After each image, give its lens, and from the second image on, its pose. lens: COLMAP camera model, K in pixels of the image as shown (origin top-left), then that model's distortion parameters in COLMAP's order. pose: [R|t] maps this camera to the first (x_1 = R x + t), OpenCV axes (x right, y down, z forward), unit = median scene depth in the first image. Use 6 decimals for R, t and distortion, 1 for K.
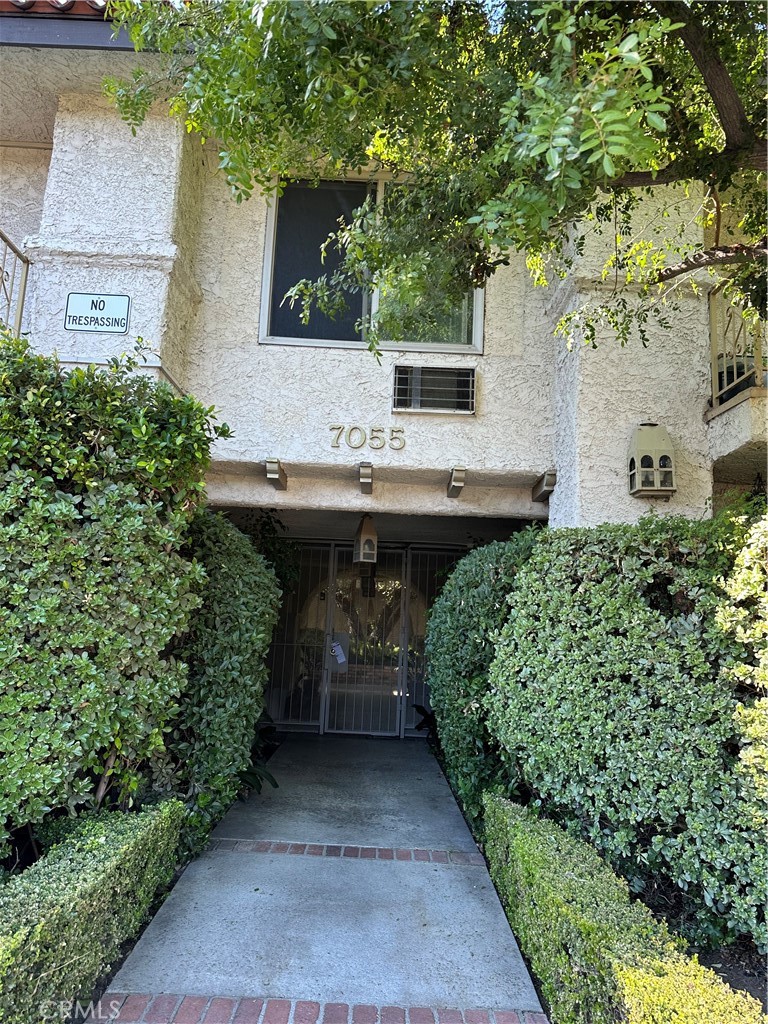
lens RADIAL K [[713.2, 0, 386.2], [0, 713.2, 503.7], [0, 0, 1]] dist [0.037300, -0.042433]
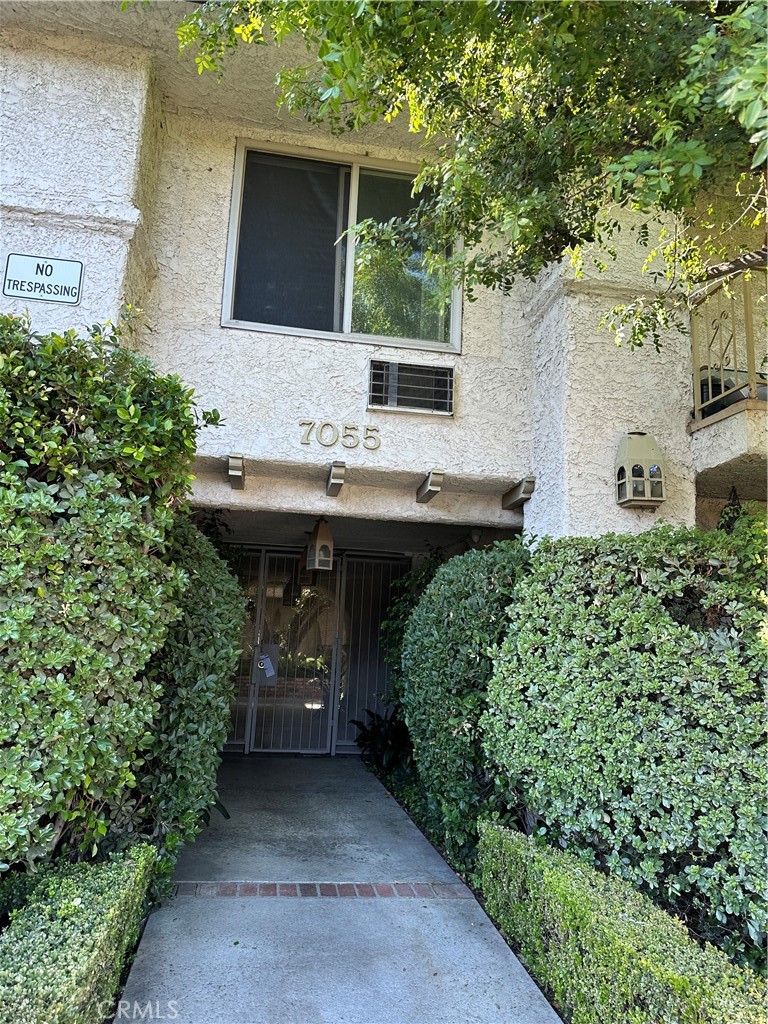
lens RADIAL K [[713.2, 0, 379.2], [0, 713.2, 501.9], [0, 0, 1]] dist [0.037300, -0.042433]
pose [[0.988745, 0.028616, 0.146851, -0.117418], [-0.026592, 0.999523, -0.015727, 0.007517], [-0.147231, 0.011645, 0.989034, 0.079848]]
